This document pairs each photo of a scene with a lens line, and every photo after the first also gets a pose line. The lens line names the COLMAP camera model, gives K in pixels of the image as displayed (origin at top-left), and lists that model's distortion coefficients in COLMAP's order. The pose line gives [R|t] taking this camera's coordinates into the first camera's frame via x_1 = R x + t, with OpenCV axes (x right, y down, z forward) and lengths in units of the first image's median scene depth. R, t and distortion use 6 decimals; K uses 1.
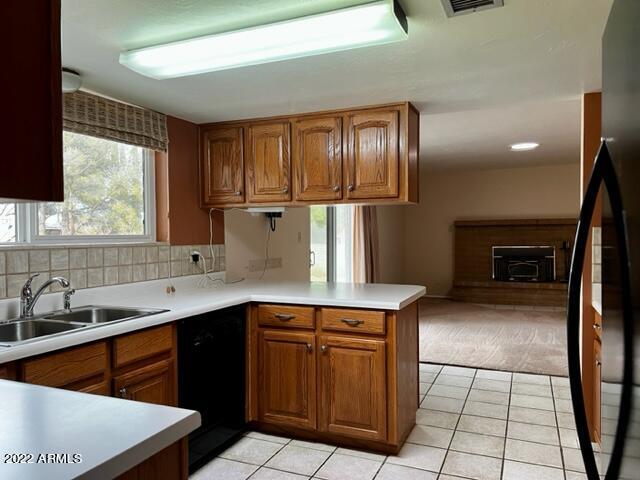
lens RADIAL K [[484.8, 0, 320.0], [0, 484.8, 240.0], [0, 0, 1]] dist [0.030718, -0.006172]
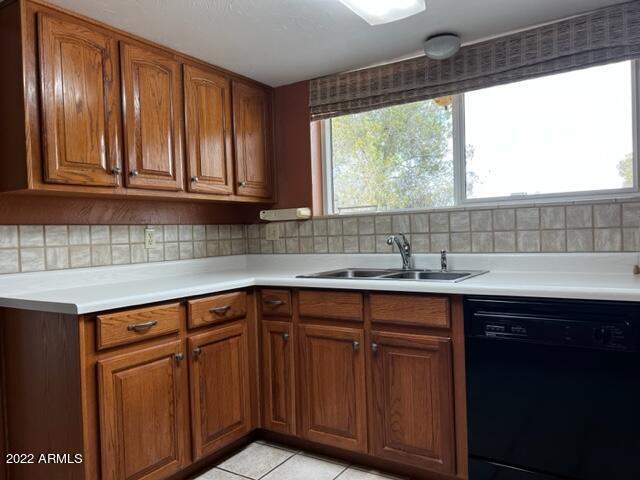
lens RADIAL K [[484.8, 0, 320.0], [0, 484.8, 240.0], [0, 0, 1]] dist [0.030718, -0.006172]
pose [[-0.174695, 0.024647, -0.984314, 0.491273], [0.022234, 0.999530, 0.021082, 0.047846], [0.984371, -0.018202, -0.175161, 0.838371]]
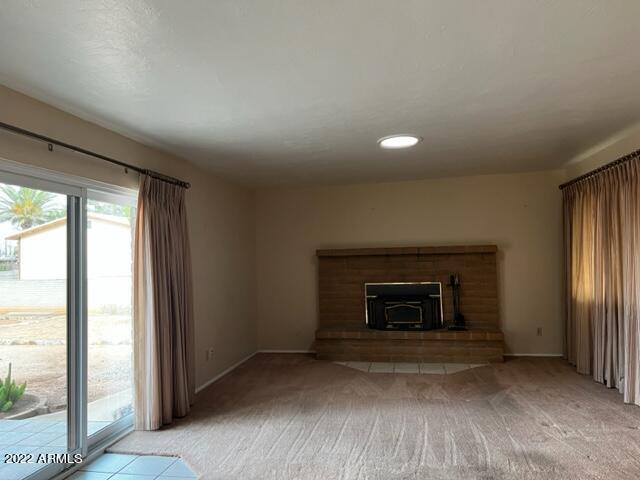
lens RADIAL K [[484.8, 0, 320.0], [0, 484.8, 240.0], [0, 0, 1]] dist [0.030718, -0.006172]
pose [[0.974266, -0.010853, 0.225142, 0.122911], [0.022693, 0.998488, -0.050070, -0.018704], [-0.224258, 0.053891, 0.973039, 0.290865]]
